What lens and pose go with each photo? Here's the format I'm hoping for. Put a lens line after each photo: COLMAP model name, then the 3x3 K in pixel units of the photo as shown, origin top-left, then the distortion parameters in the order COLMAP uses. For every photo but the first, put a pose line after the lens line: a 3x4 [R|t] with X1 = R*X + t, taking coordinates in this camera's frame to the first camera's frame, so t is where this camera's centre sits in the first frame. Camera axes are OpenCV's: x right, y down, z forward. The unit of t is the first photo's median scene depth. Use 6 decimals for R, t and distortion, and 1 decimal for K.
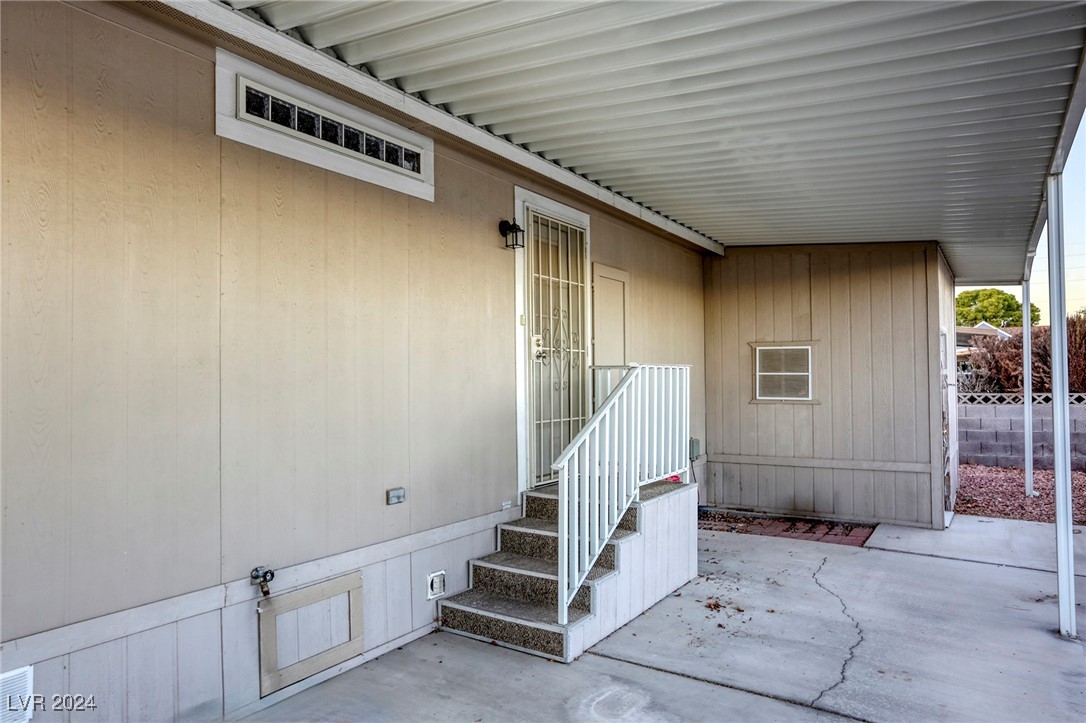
lens RADIAL K [[720.8, 0, 541.5], [0, 720.8, 368.9], [0, 0, 1]] dist [0.009283, 0.005657]
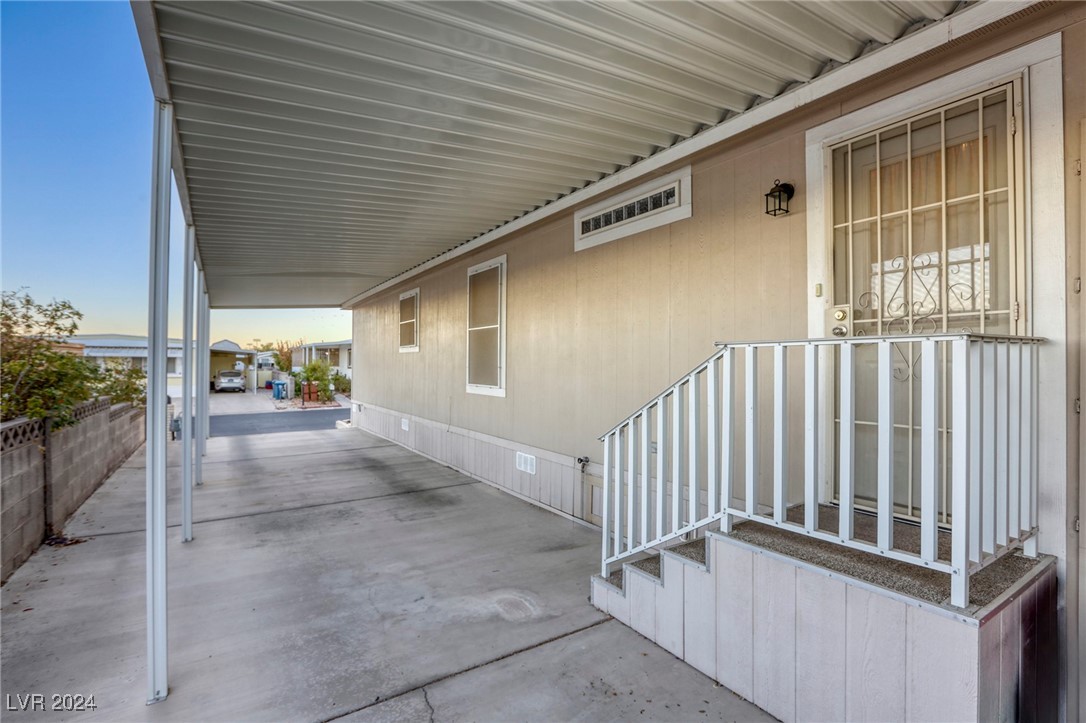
lens RADIAL K [[535.2, 0, 543.8], [0, 535.2, 360.9], [0, 0, 1]] dist [-0.006656, -0.000360]
pose [[-0.432852, 0.005257, -0.901450, 0.880594], [0.016993, 0.999853, -0.002329, 0.007568], [0.901305, -0.016327, -0.432878, 1.344365]]
